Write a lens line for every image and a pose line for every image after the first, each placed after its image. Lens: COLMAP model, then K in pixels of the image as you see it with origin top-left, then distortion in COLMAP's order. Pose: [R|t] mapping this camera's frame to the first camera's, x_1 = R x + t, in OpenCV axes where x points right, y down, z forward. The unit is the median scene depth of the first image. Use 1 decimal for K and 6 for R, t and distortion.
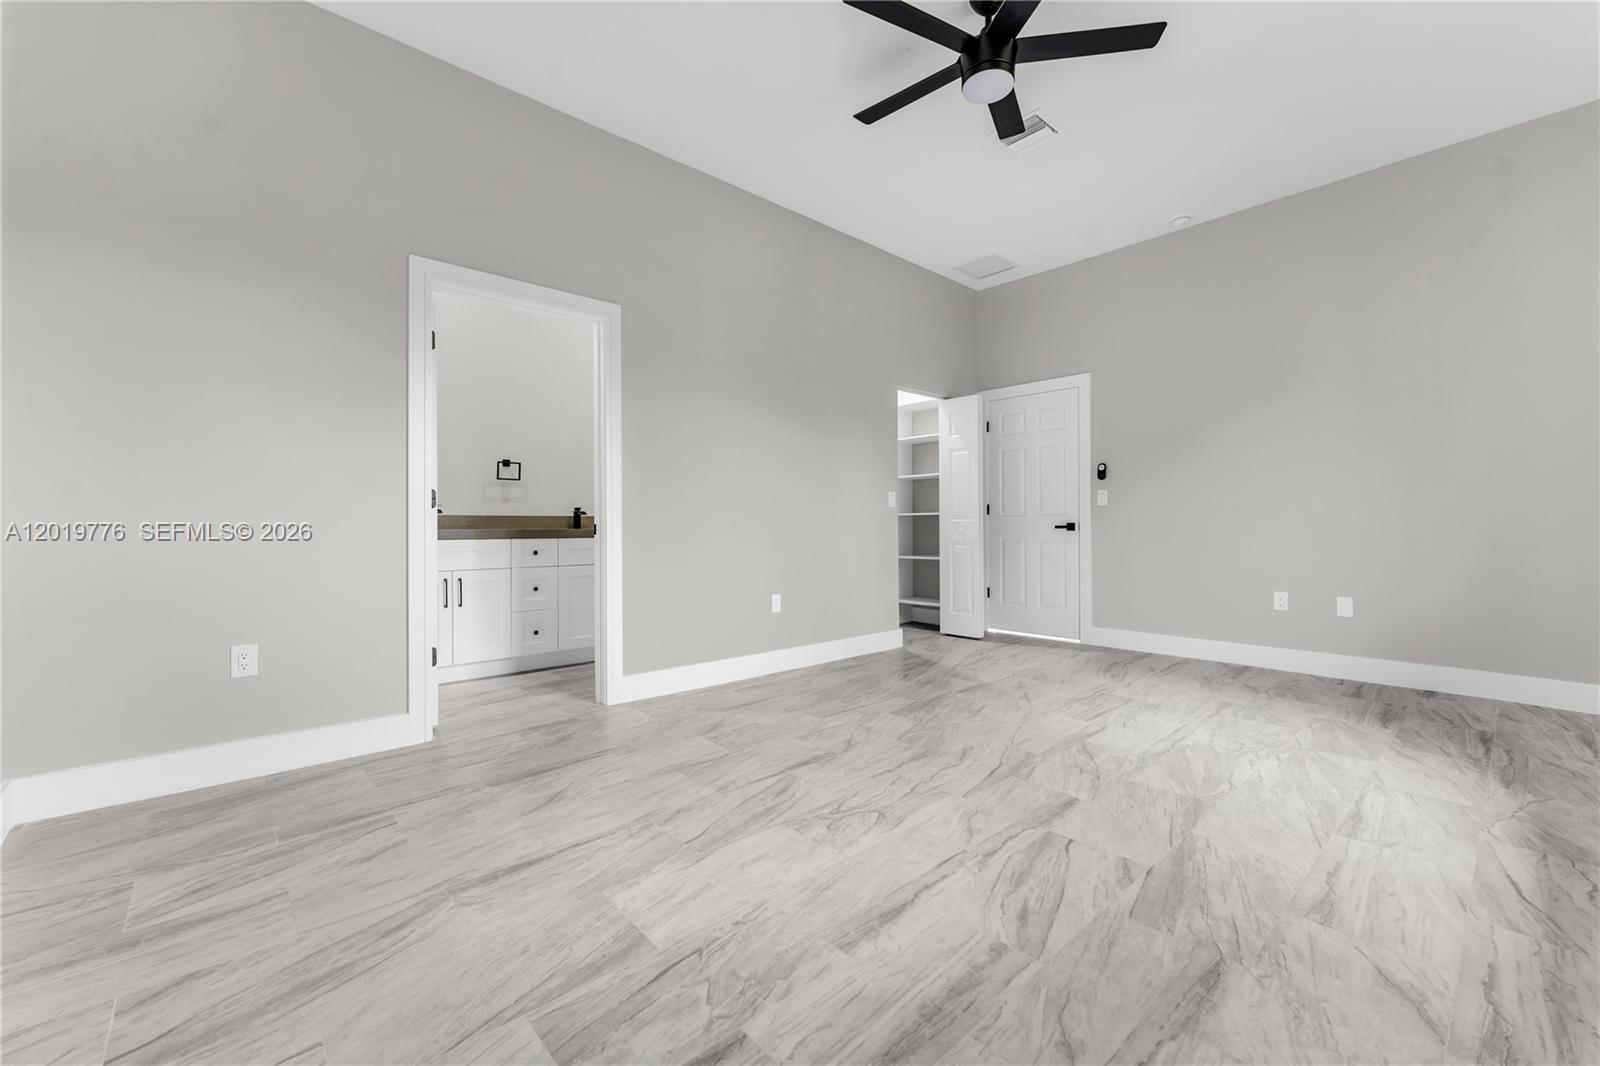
lens RADIAL K [[652.1, 0, 795.7], [0, 652.1, 528.8], [0, 0, 1]] dist [0.001692, 0.001657]
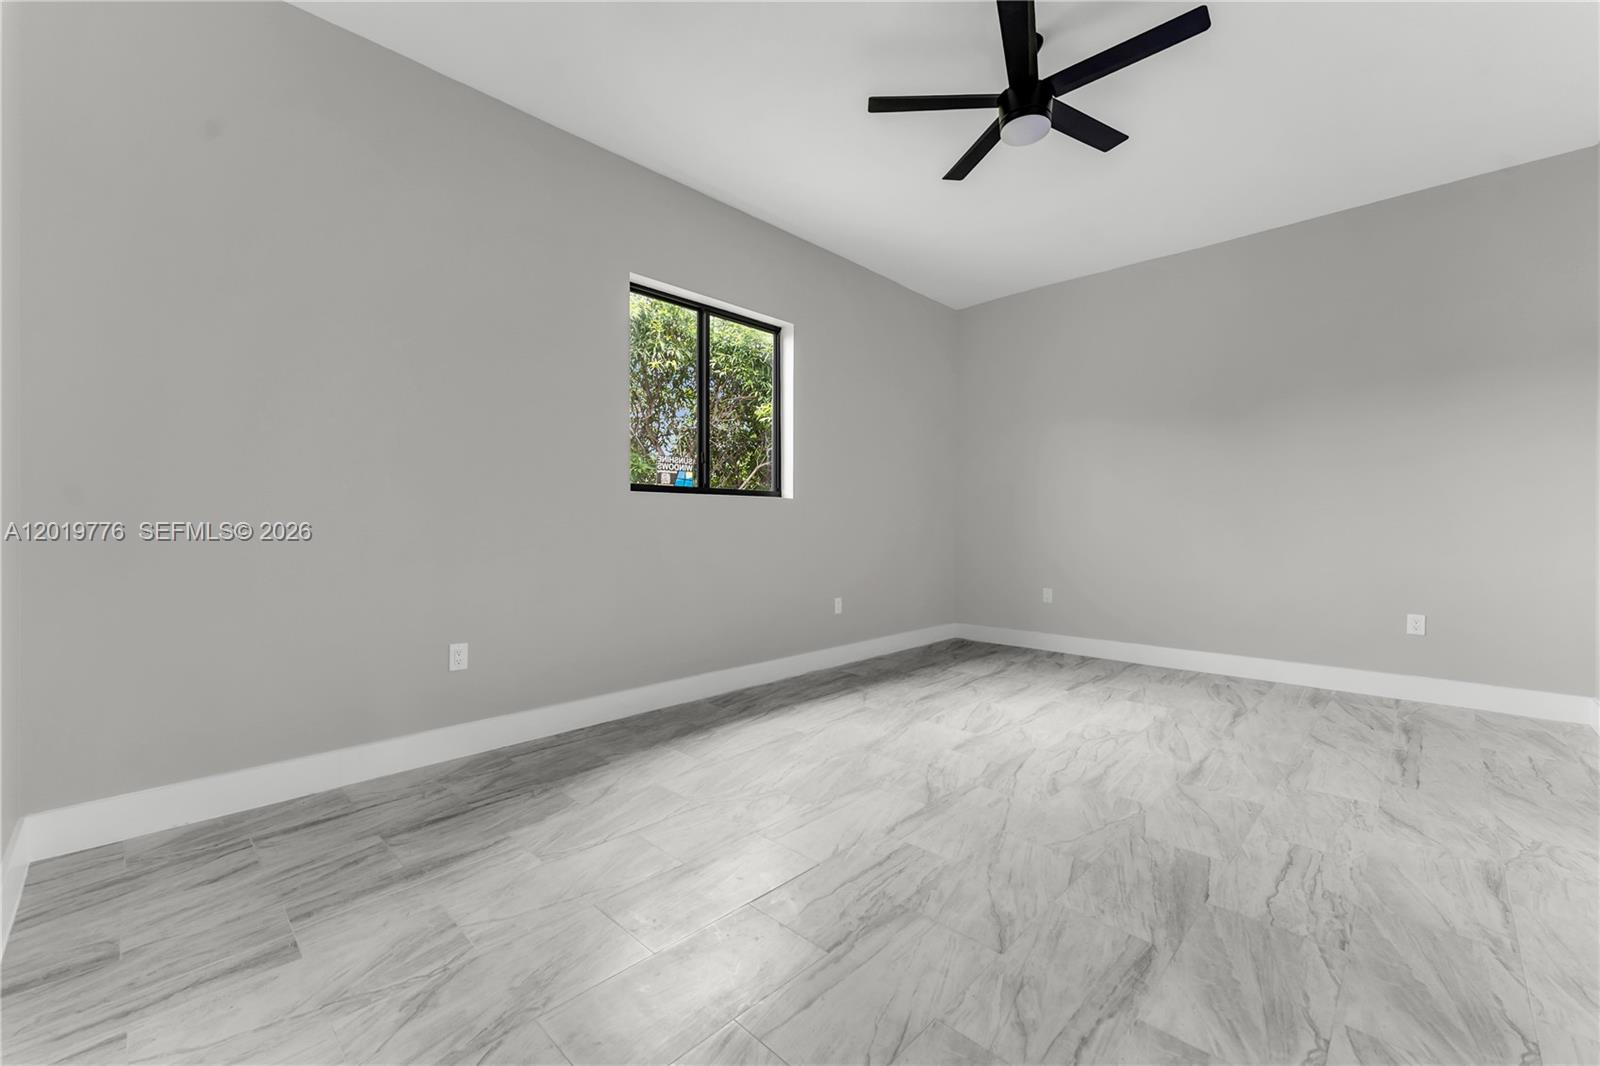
lens RADIAL K [[652.1, 0, 788.2], [0, 652.1, 528.1], [0, 0, 1]] dist [0.001692, 0.001657]
pose [[-0.998345, 0.002074, -0.057470, 0.730013], [0.001504, 0.999949, 0.009952, -0.051145], [0.057488, 0.009849, -0.998298, 2.000866]]
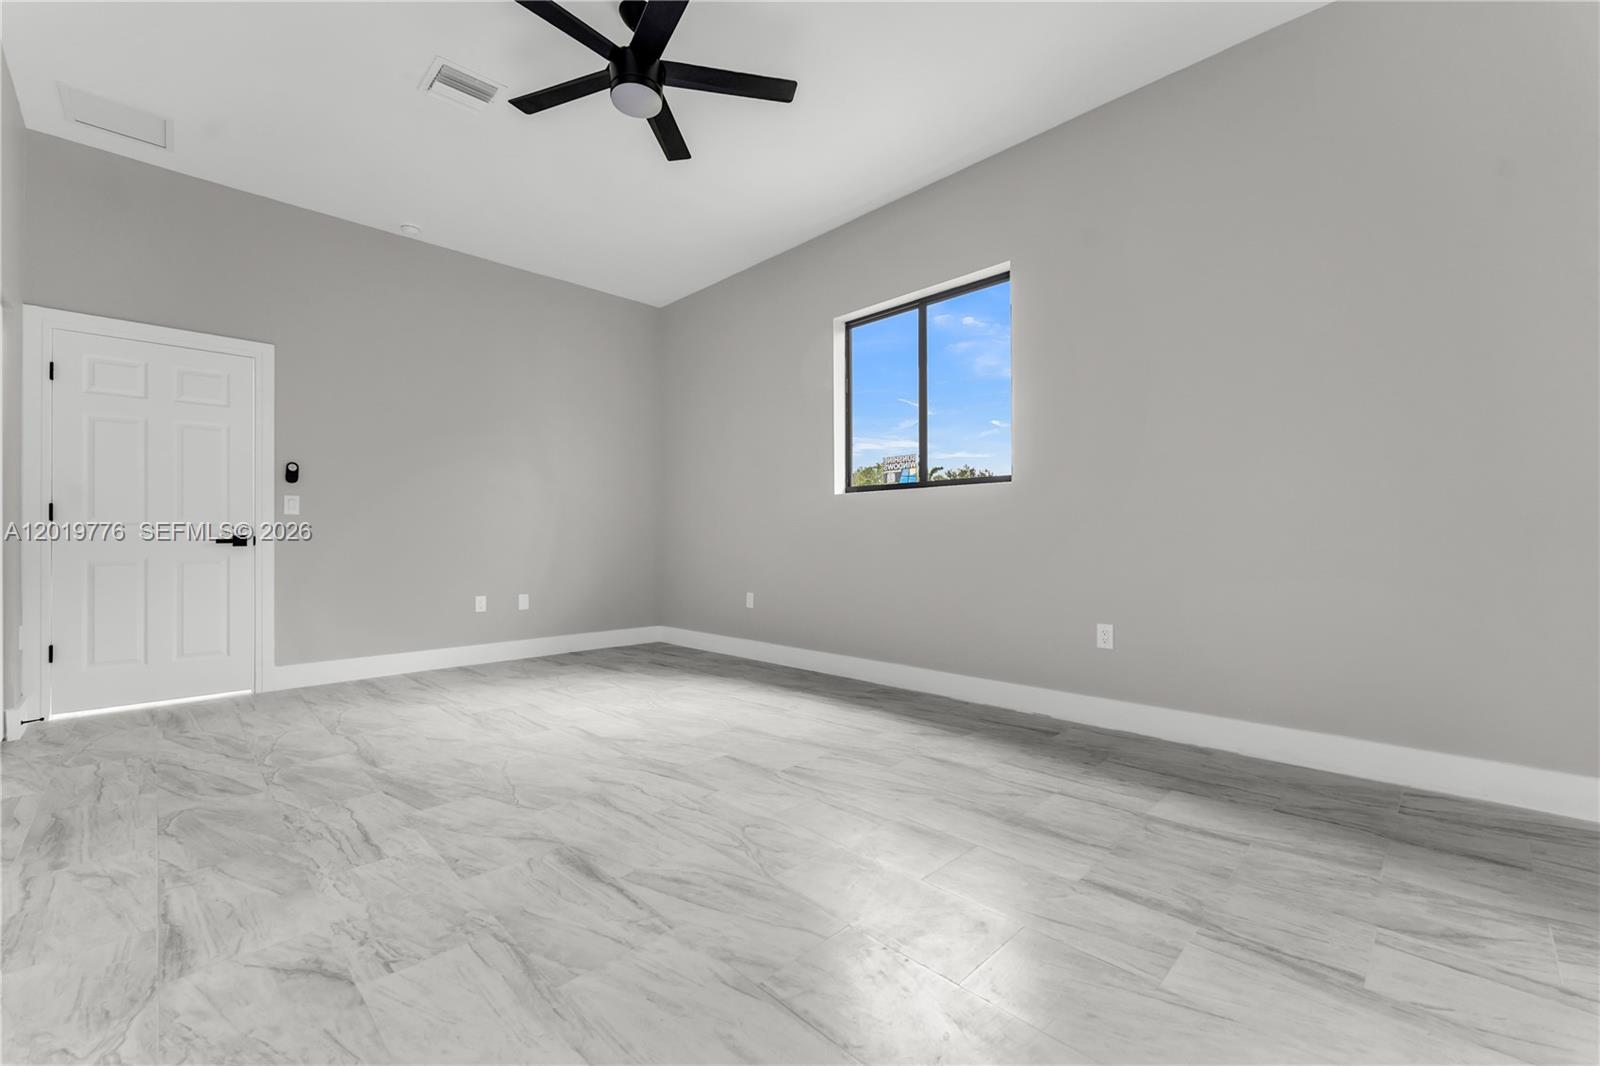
lens RADIAL K [[652.1, 0, 797.0], [0, 652.1, 527.9], [0, 0, 1]] dist [0.001692, 0.001657]
pose [[-0.043469, 0.015925, 0.998928, -0.710466], [0.009803, 0.999832, -0.015512, -0.000873], [-0.999007, 0.009118, -0.043618, 0.786785]]
